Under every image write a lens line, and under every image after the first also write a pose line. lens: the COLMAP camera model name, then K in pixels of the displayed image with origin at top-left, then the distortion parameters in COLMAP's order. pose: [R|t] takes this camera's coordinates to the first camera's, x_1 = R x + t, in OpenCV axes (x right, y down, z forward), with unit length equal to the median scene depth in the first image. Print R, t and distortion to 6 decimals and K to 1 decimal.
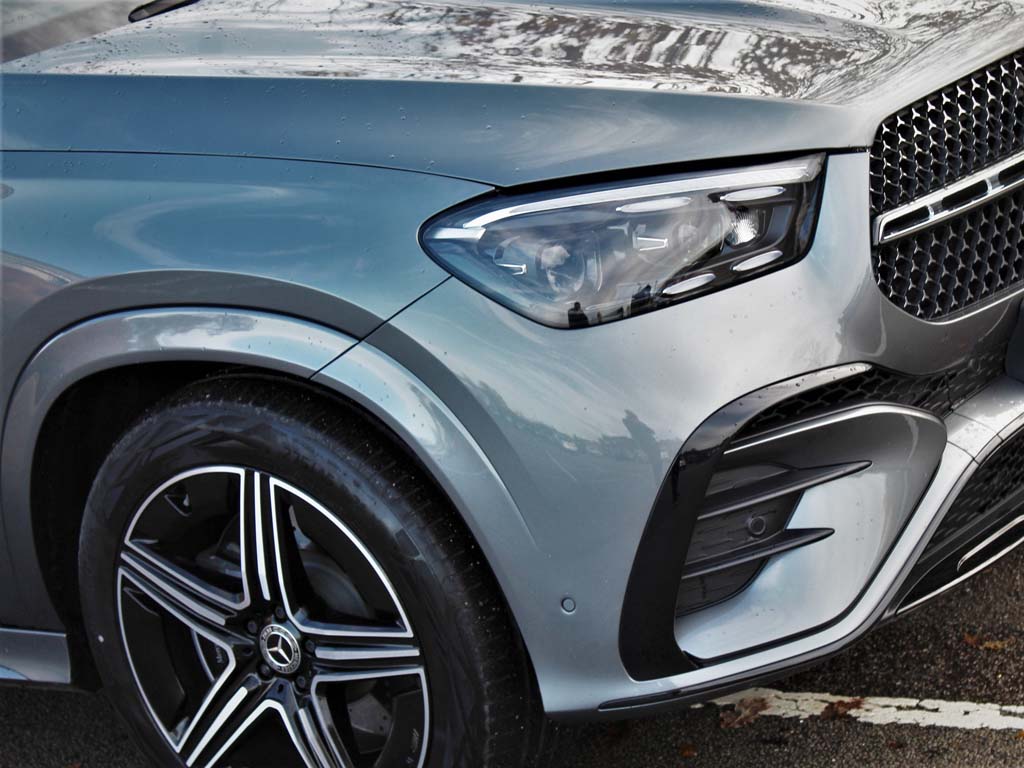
lens RADIAL K [[2224.7, 0, 512.0], [0, 2224.7, 384.0], [0, 0, 1]] dist [-0.031047, 0.038878]
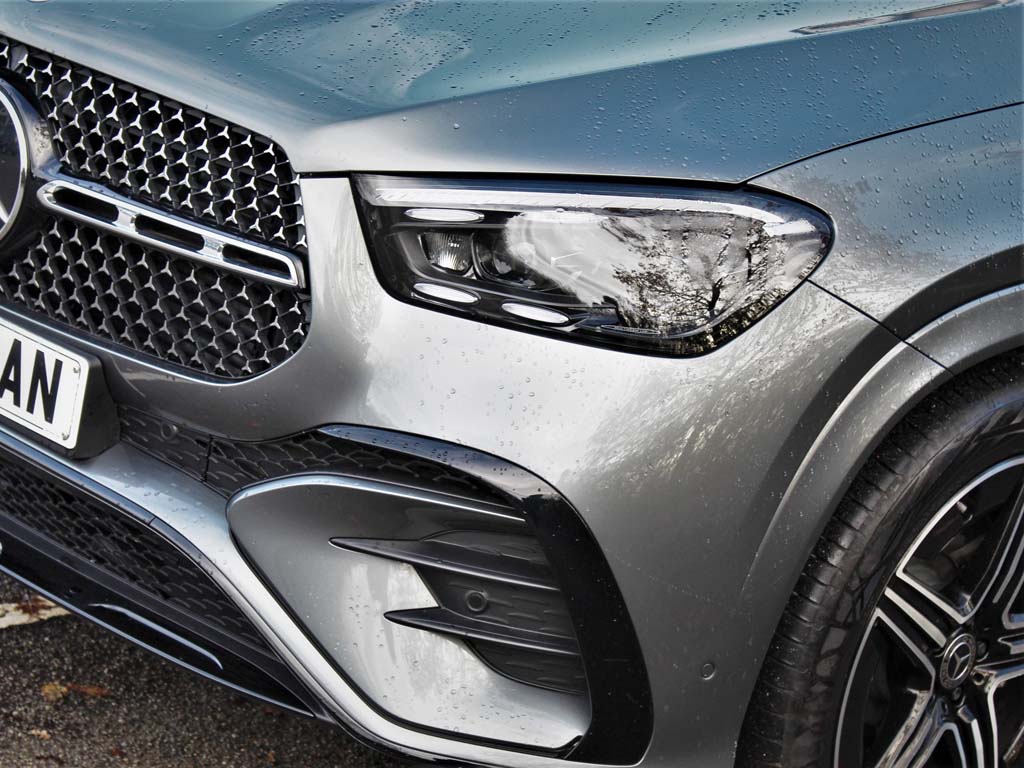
lens RADIAL K [[2224.7, 0, 512.0], [0, 2224.7, 384.0], [0, 0, 1]] dist [-0.031047, 0.038878]
pose [[-0.982577, 0.065727, 0.173848, -0.073164], [0.052658, 0.995503, -0.078751, 0.049079], [-0.178242, -0.068224, -0.981619, 1.868188]]
